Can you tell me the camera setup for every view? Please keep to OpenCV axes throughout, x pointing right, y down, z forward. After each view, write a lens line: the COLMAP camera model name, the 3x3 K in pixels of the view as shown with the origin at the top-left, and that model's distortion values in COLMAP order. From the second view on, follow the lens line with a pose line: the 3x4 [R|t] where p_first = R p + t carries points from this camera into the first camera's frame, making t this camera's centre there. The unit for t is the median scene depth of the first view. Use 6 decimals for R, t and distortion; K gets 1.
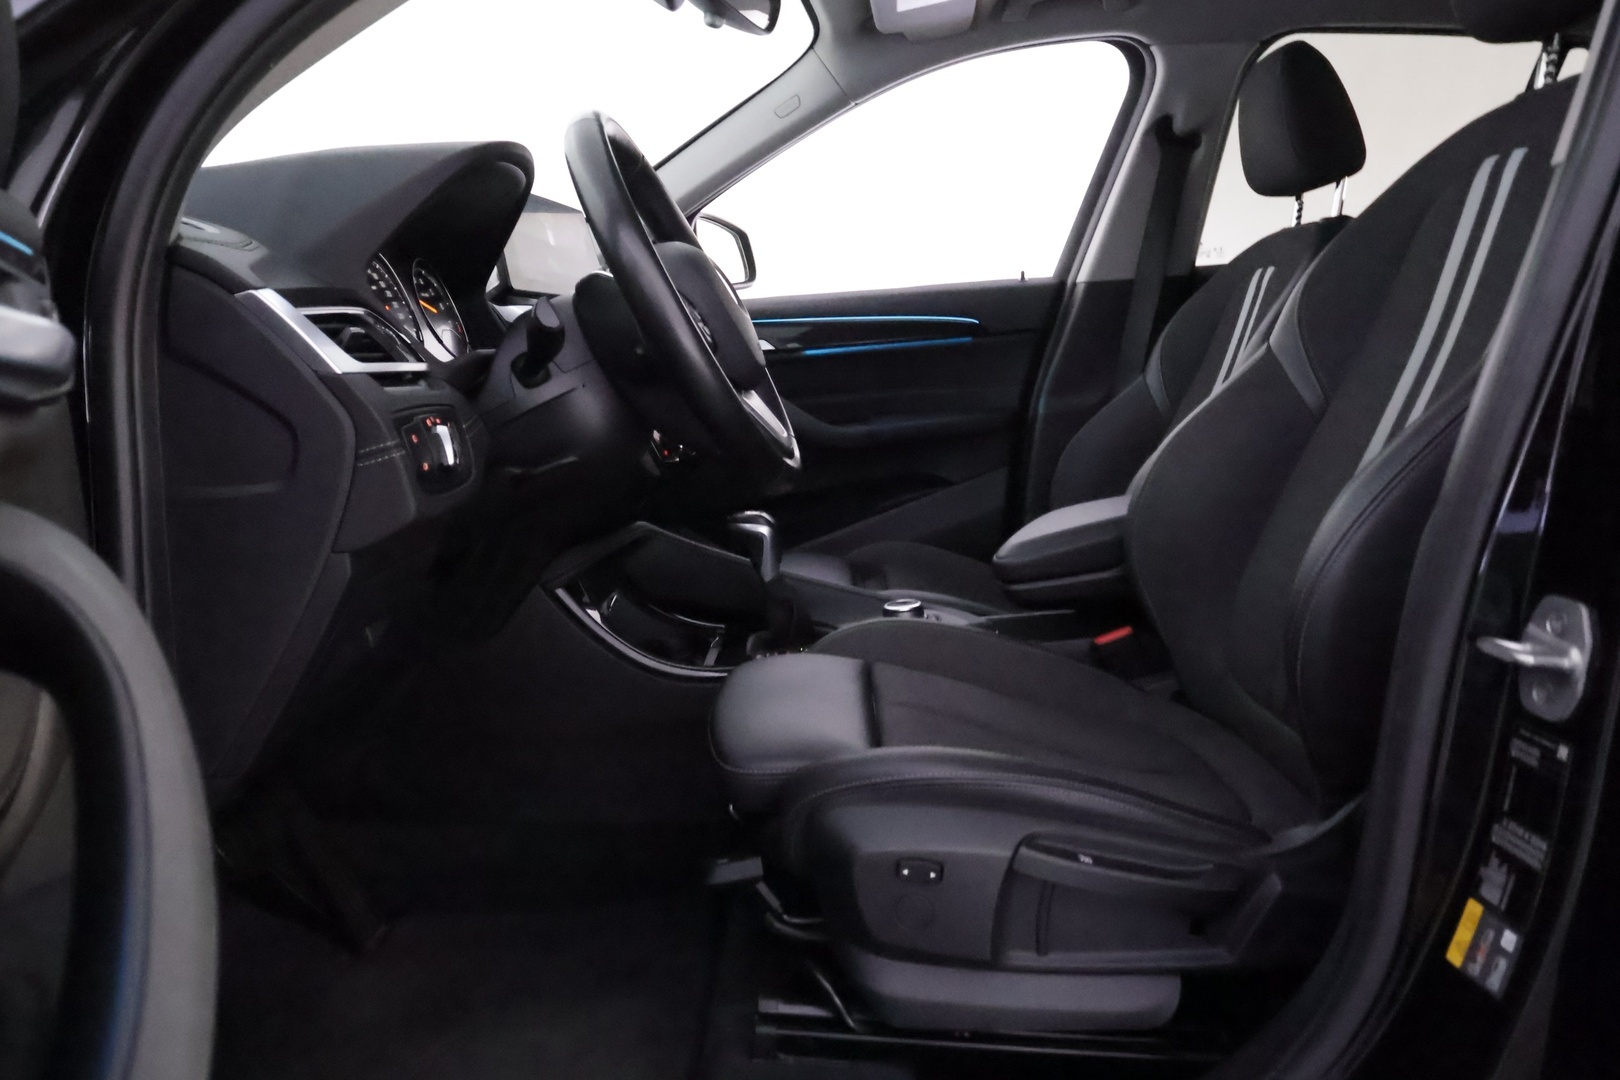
lens RADIAL K [[1206.3, 0, 810.0], [0, 1206.3, 540.0], [0, 0, 1]] dist [0.007058, 0.006012]
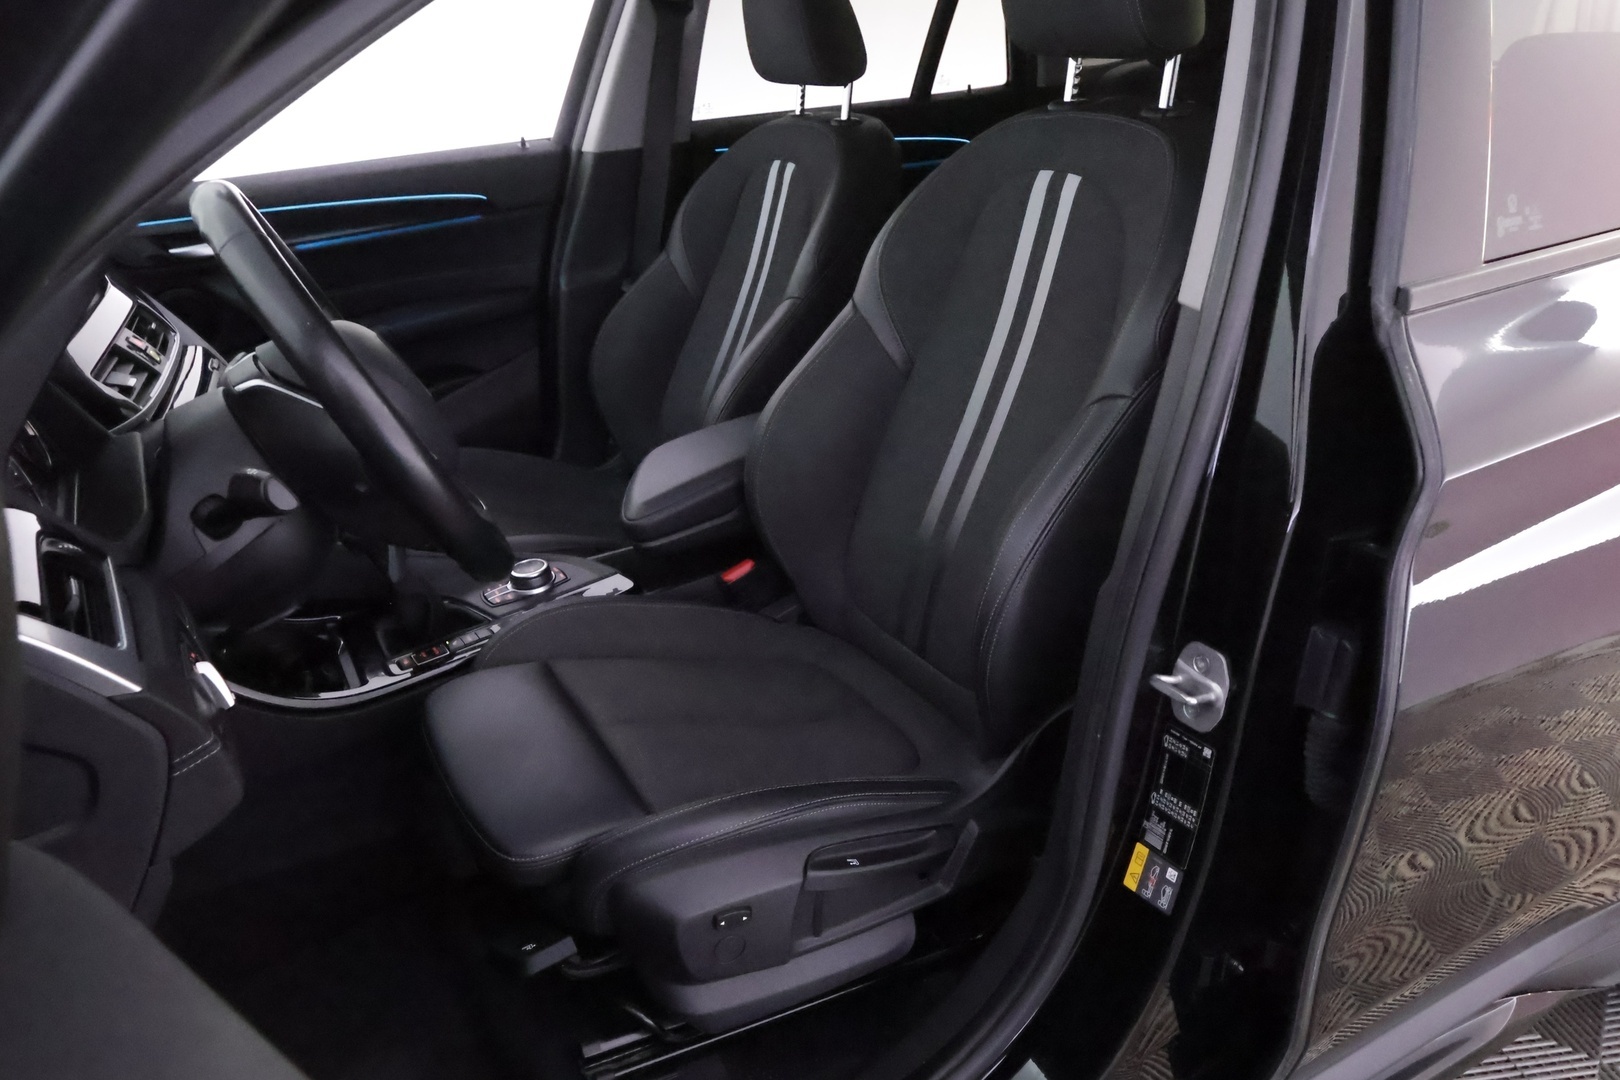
lens RADIAL K [[1208.7, 0, 810.0], [0, 1208.7, 540.0], [0, 0, 1]] dist [-0.000052, -0.000820]
pose [[0.865053, -0.194770, 0.462329, -0.307711], [0.072044, 0.960237, 0.269730, -0.378082], [-0.496480, -0.200023, 0.844688, 0.062820]]
